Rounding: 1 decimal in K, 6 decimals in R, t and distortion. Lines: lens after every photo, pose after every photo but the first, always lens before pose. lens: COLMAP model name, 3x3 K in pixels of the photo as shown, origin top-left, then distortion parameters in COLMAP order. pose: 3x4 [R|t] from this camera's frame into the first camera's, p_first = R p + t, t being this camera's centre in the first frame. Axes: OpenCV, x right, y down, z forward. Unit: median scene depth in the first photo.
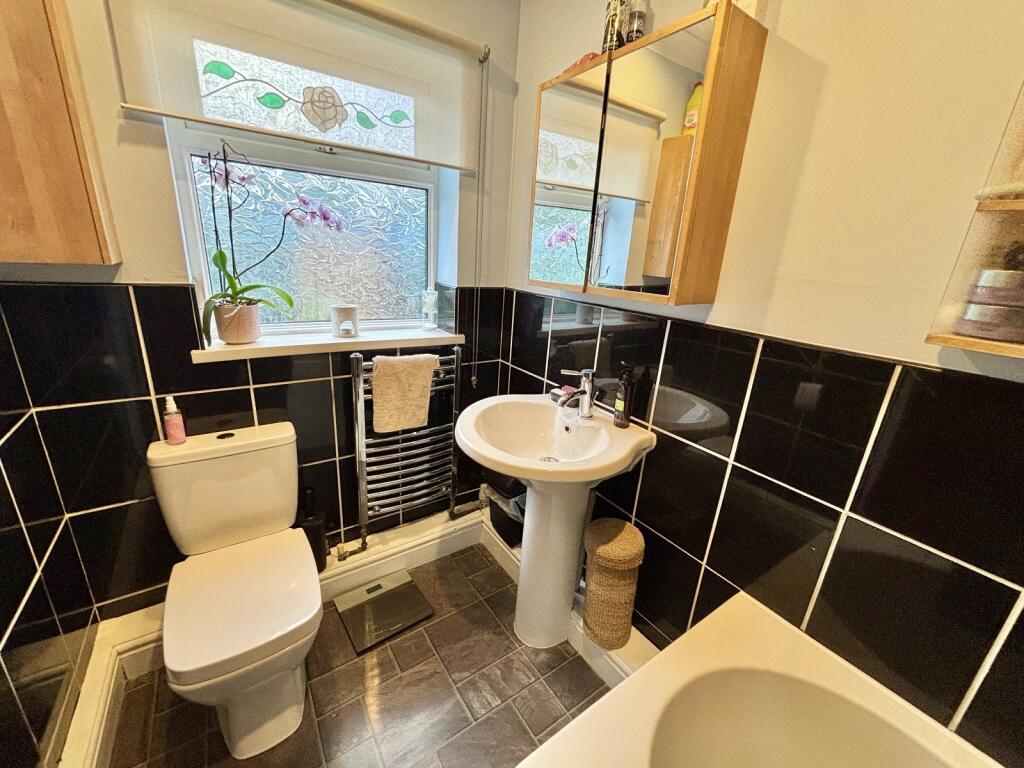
lens RADIAL K [[410.2, 0, 512.2], [0, 410.2, 382.7], [0, 0, 1]] dist [-0.000522, -0.000482]
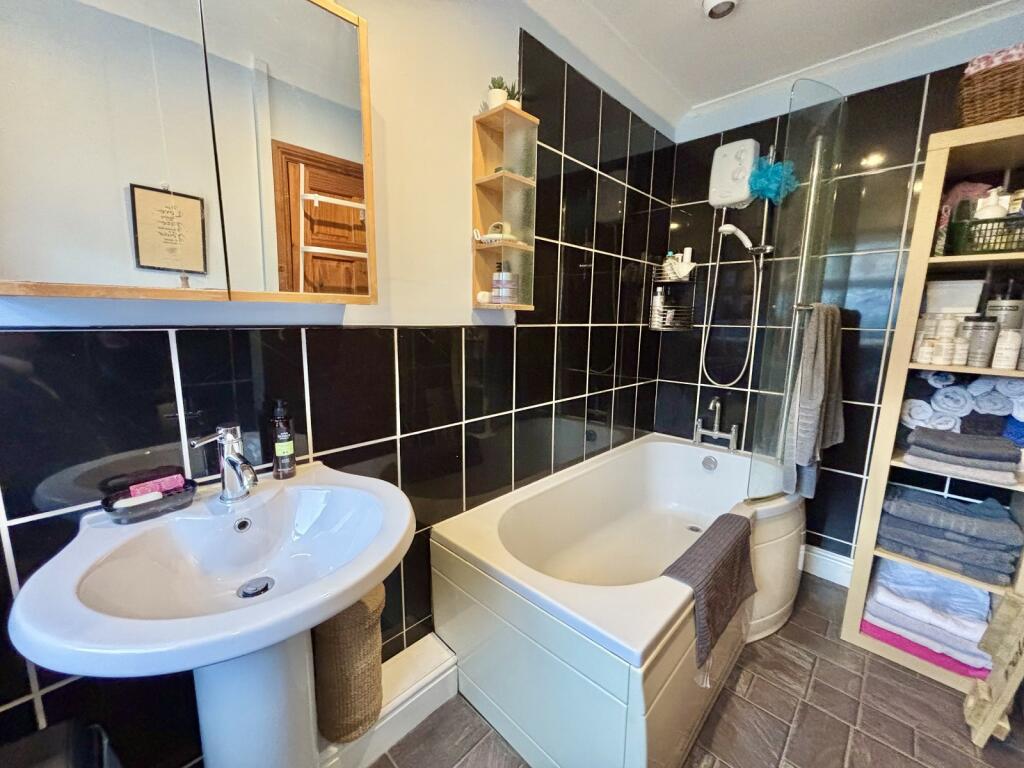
lens RADIAL K [[410.2, 0, 512.2], [0, 410.2, 382.7], [0, 0, 1]] dist [-0.000522, -0.000482]
pose [[-0.199651, -0.214744, 0.956046, -0.552791], [0.274429, 0.924388, 0.264942, -0.153501], [-0.940653, 0.315263, -0.125623, 0.726660]]
